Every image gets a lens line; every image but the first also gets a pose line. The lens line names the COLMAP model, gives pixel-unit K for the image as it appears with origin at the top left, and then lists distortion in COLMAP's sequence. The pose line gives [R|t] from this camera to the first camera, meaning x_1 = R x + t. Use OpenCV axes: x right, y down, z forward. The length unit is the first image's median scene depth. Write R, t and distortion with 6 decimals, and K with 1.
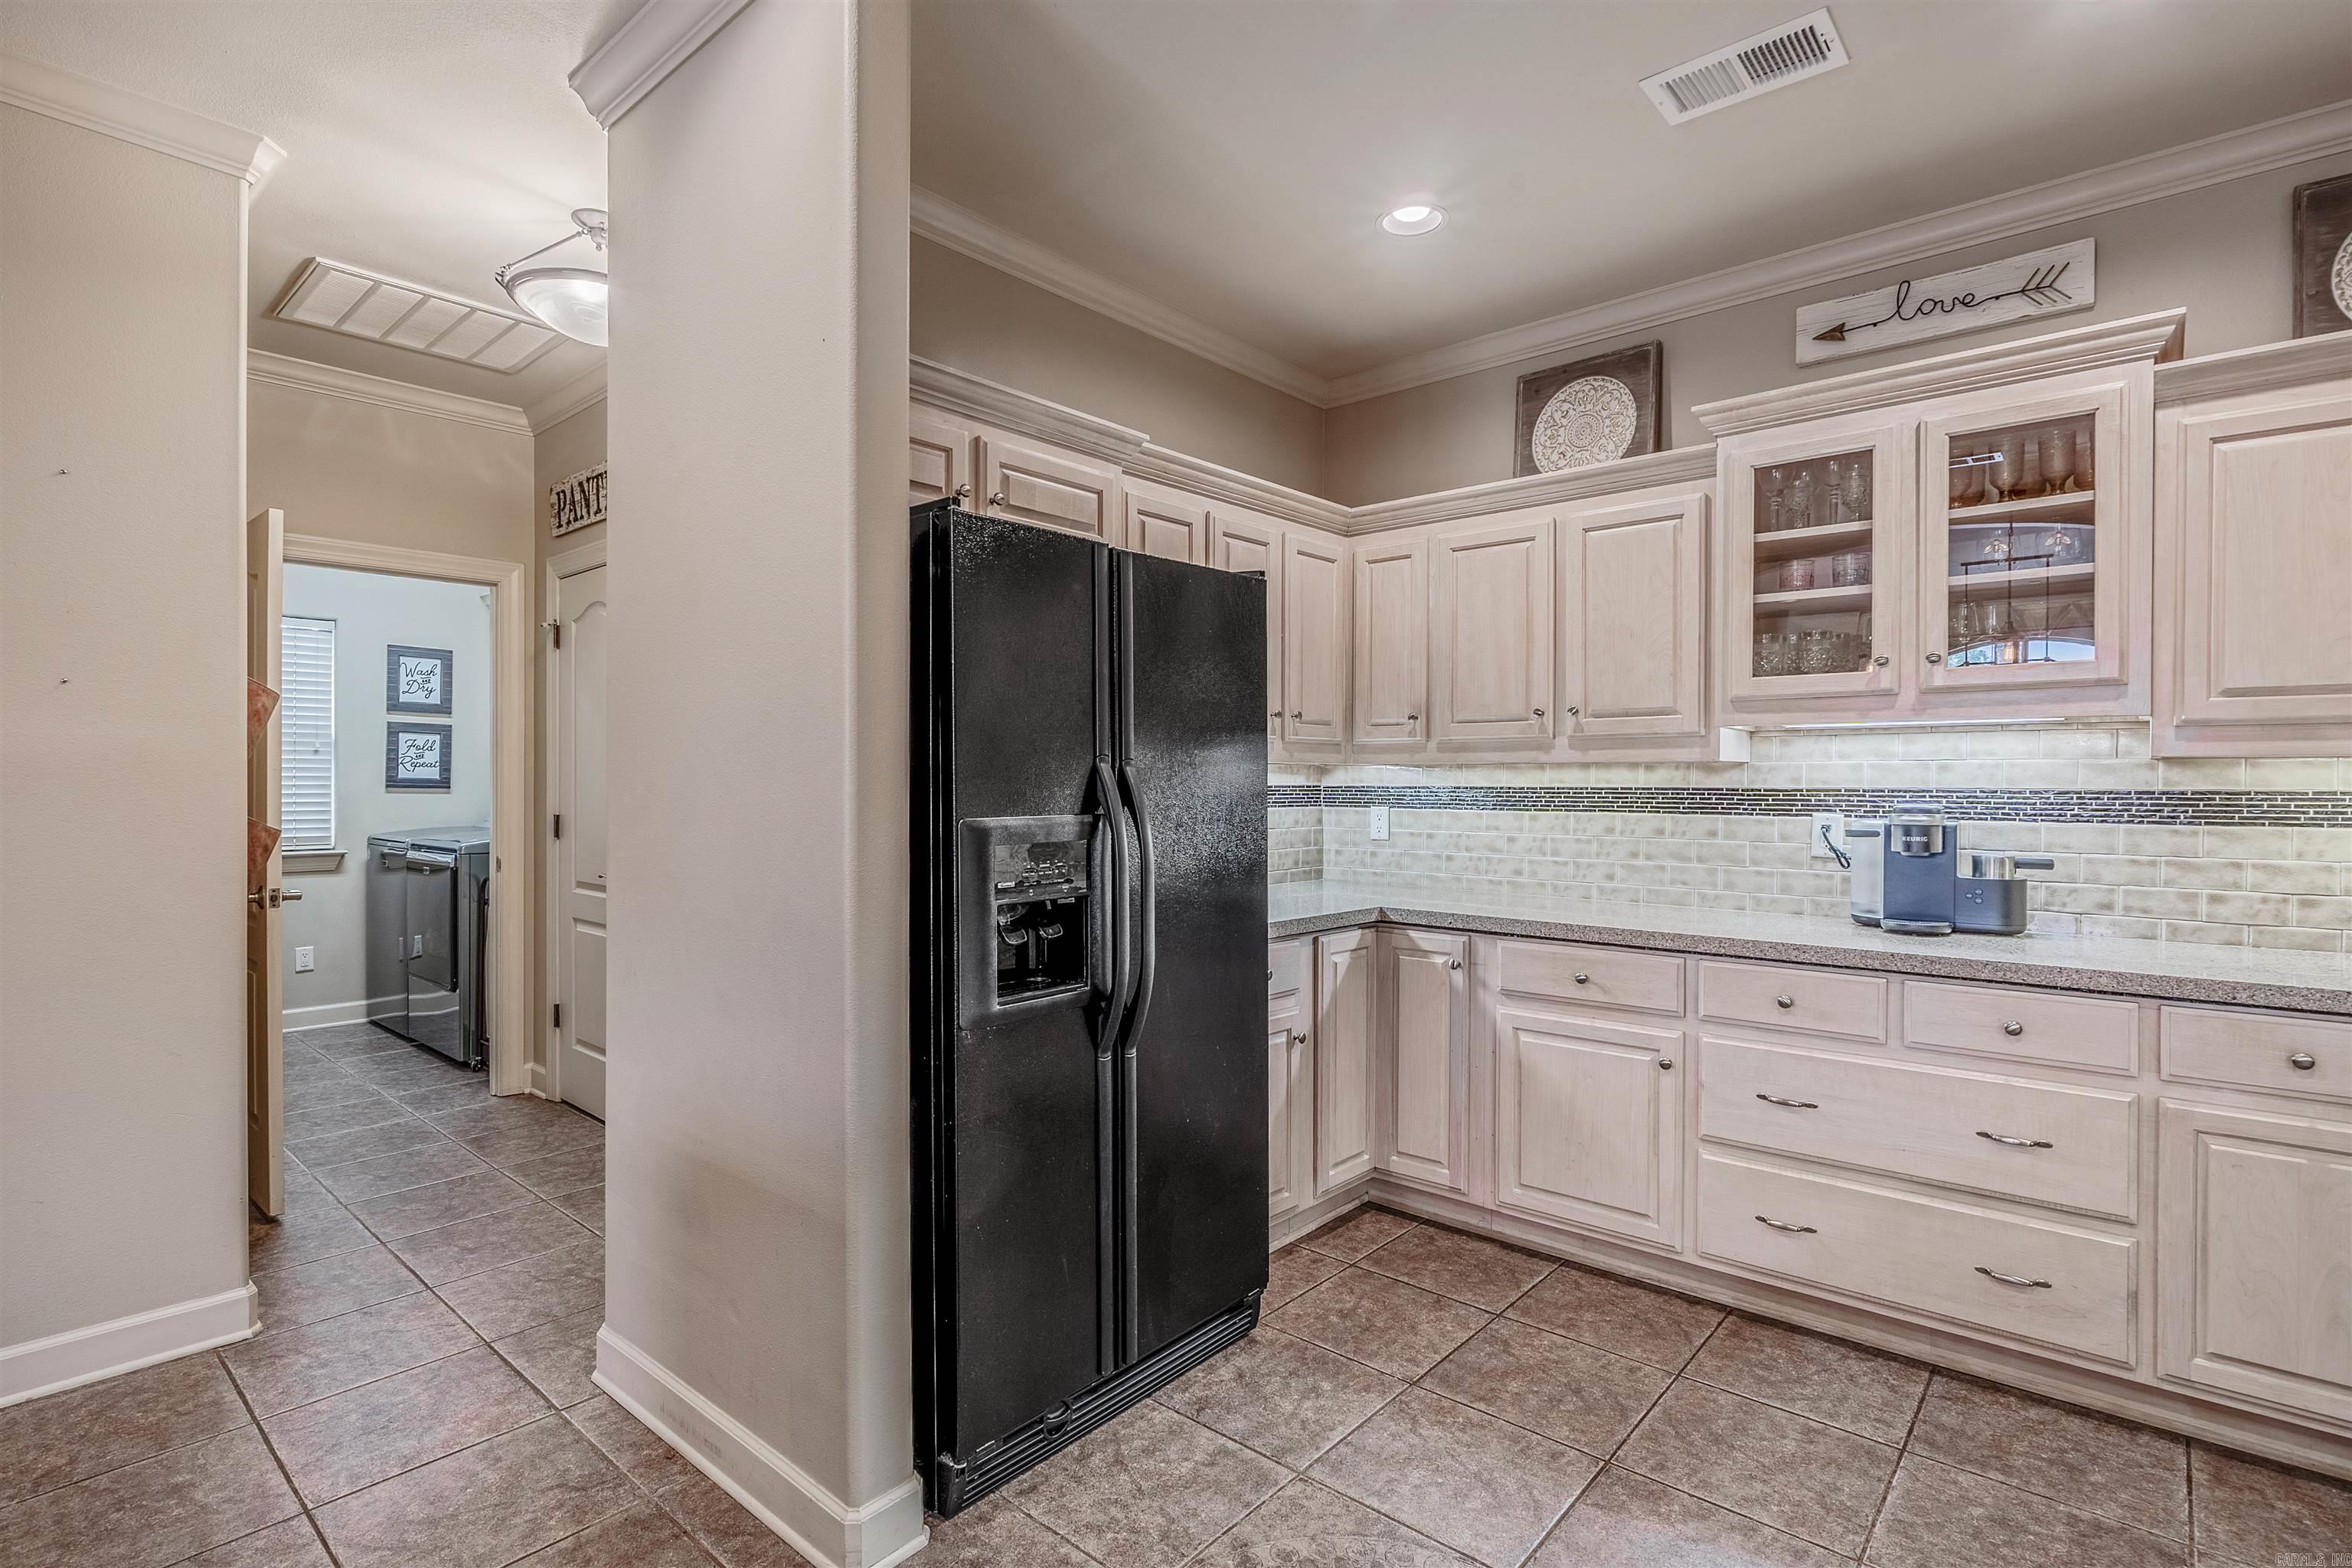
lens RADIAL K [[1126.9, 0, 1170.4], [0, 1126.9, 785.5], [0, 0, 1]] dist [-0.004466, -0.001506]
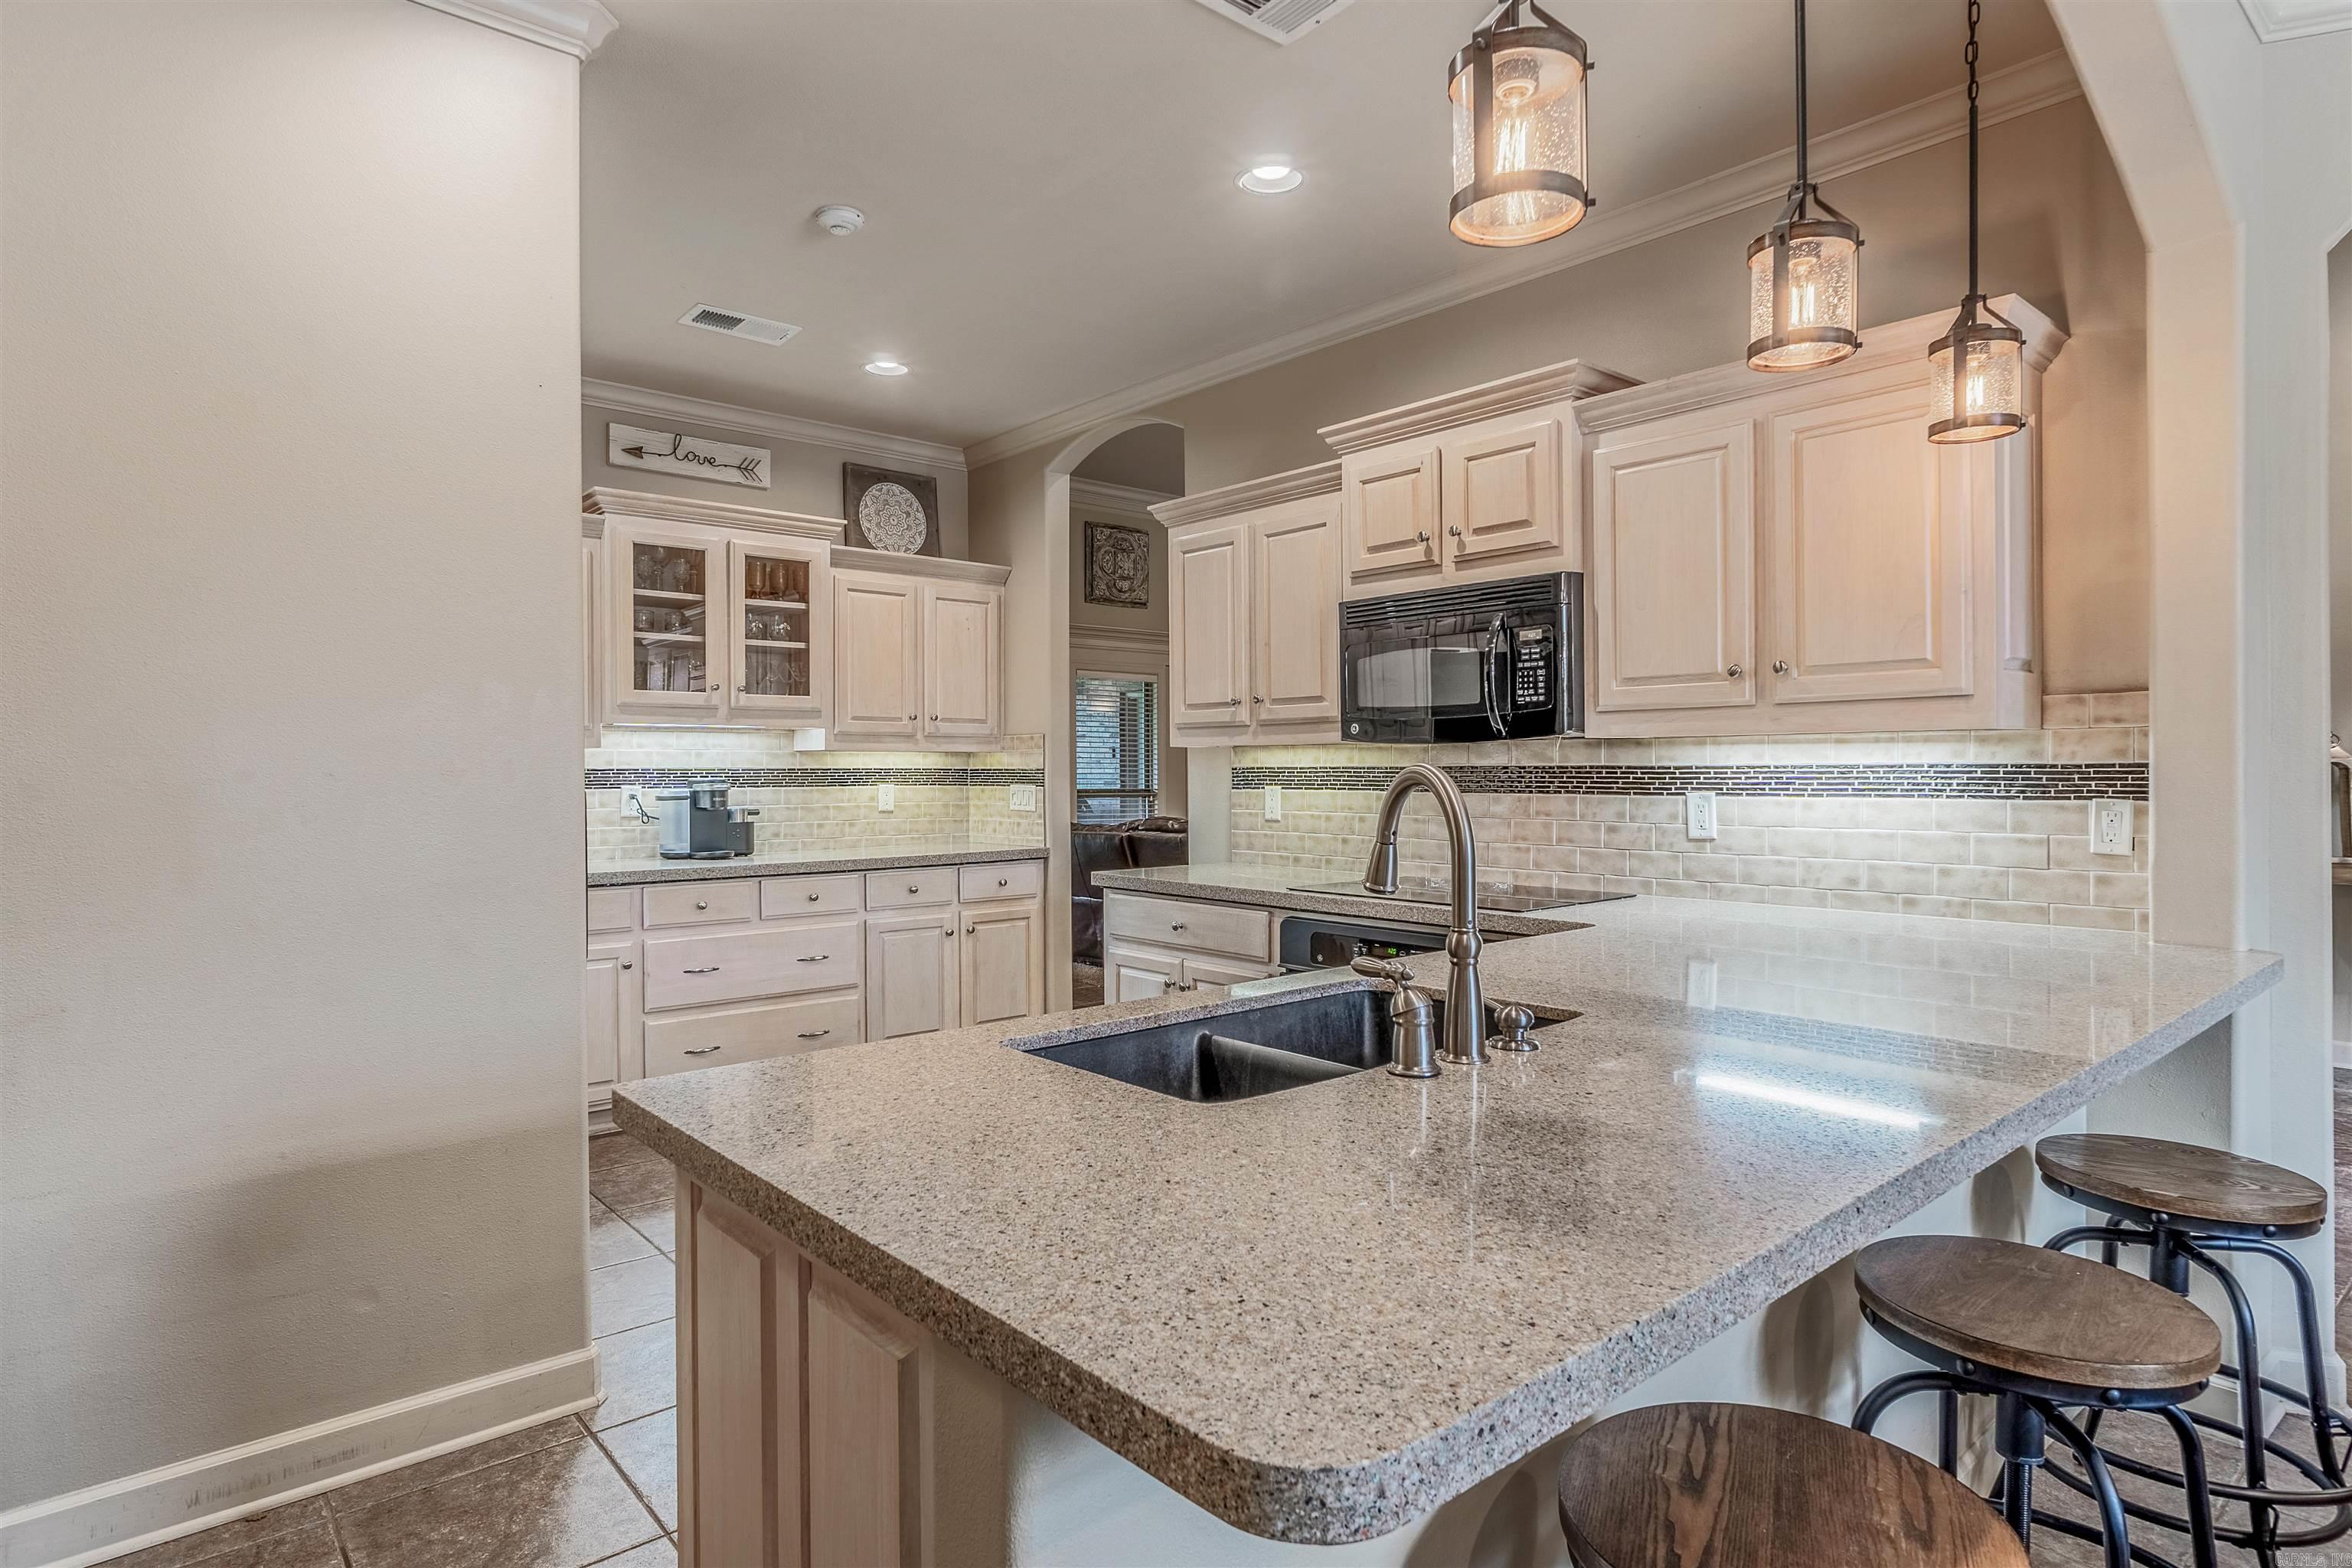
lens RADIAL K [[1308.2, 0, 1172.0], [0, 1308.2, 772.1], [0, 0, 1]] dist [-0.003303, 0.000567]
pose [[0.134549, -0.004891, 0.990895, -1.006657], [0.007344, 0.999965, 0.003939, 0.006046], [-0.990880, 0.006748, 0.134580, 0.103007]]
